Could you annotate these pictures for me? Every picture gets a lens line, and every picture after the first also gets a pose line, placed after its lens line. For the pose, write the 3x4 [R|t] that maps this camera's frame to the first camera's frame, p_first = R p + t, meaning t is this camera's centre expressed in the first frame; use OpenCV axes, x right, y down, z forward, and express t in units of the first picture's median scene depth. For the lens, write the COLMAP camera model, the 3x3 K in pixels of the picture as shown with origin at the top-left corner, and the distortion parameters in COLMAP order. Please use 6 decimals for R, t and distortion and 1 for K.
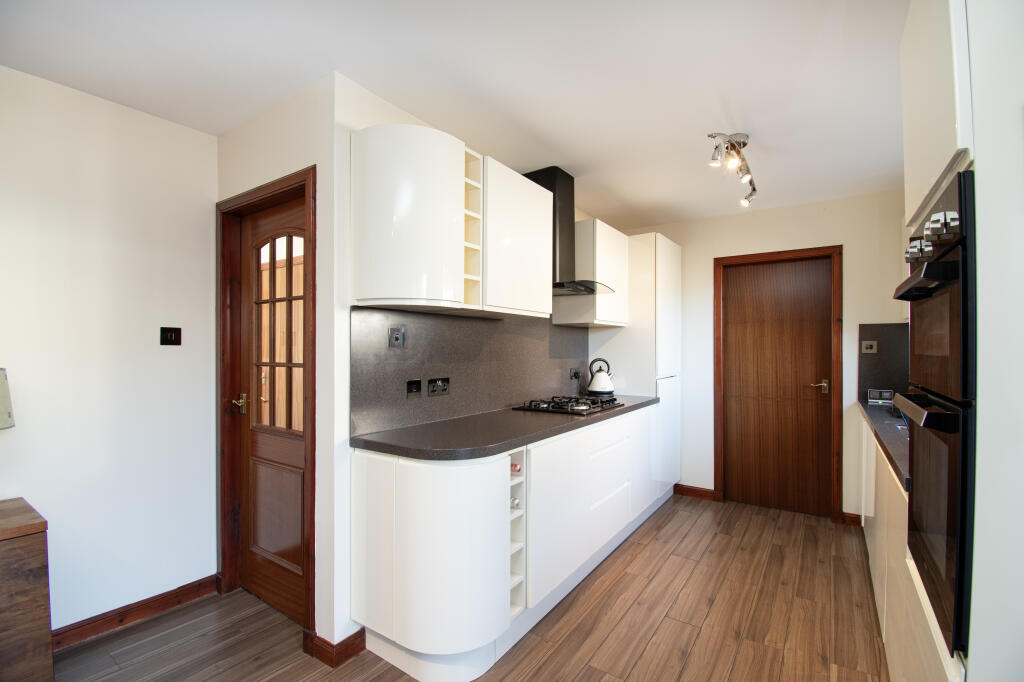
lens RADIAL K [[459.7, 0, 530.9], [0, 459.7, 351.7], [0, 0, 1]] dist [0.009124, -0.000886]
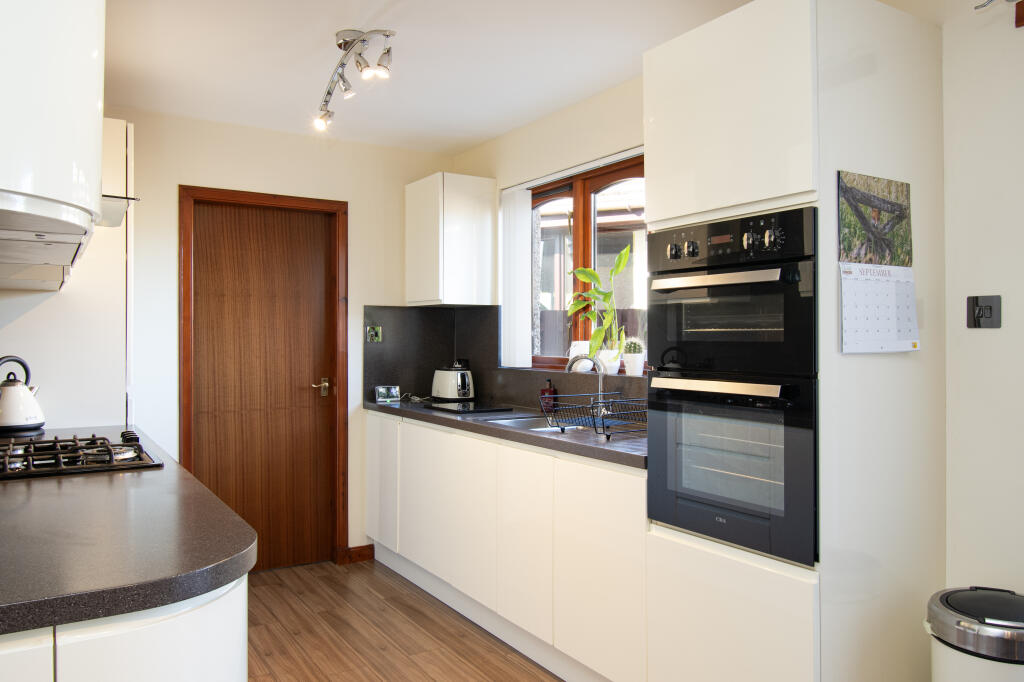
lens RADIAL K [[752.4, 0, 519.2], [0, 752.4, 342.3], [0, 0, 1]] dist [0.003404, 0.001607]
pose [[0.414426, -0.005243, 0.910068, -0.352418], [0.003321, 0.999985, 0.004249, -0.000819], [-0.910077, 0.001262, 0.414437, 0.217423]]
